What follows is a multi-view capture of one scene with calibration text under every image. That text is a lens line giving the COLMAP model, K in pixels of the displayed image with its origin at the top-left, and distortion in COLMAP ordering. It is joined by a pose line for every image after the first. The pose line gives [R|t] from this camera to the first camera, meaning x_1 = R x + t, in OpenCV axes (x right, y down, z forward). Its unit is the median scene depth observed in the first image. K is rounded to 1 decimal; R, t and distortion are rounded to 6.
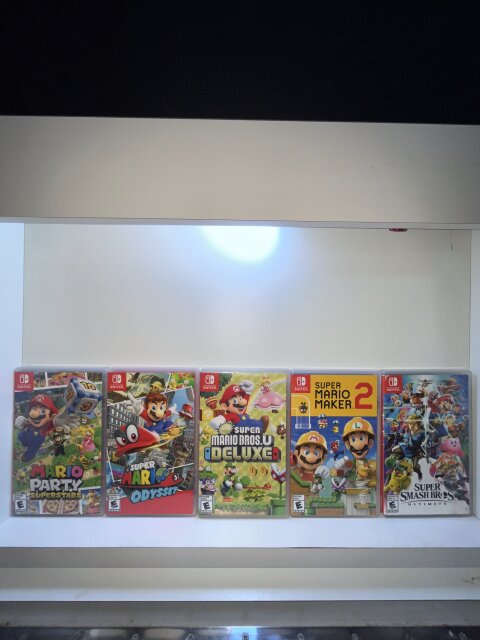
lens RADIAL K [[258.3, 0, 239.9], [0, 258.3, 331.9], [0, 0, 1]] dist [-0.001126, -0.000382]
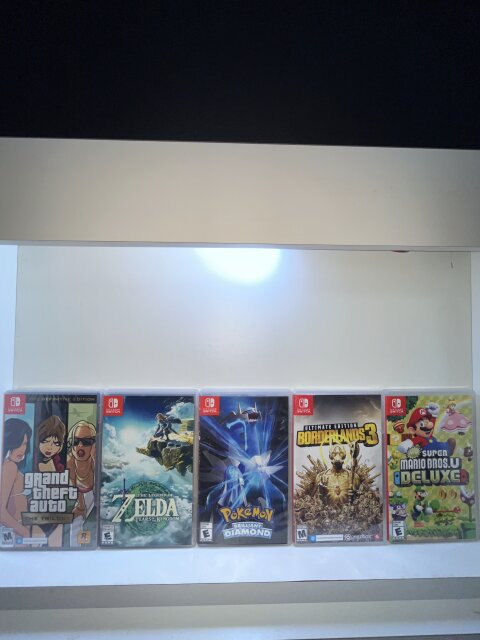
lens RADIAL K [[261.3, 0, 240.5], [0, 261.3, 348.6], [0, 0, 1]] dist [-0.001021, 0.000168]
pose [[0.999318, -0.015277, 0.033628, -0.747583], [0.015974, 0.999661, -0.020555, -0.014705], [-0.033303, 0.021078, 0.999223, 0.009002]]
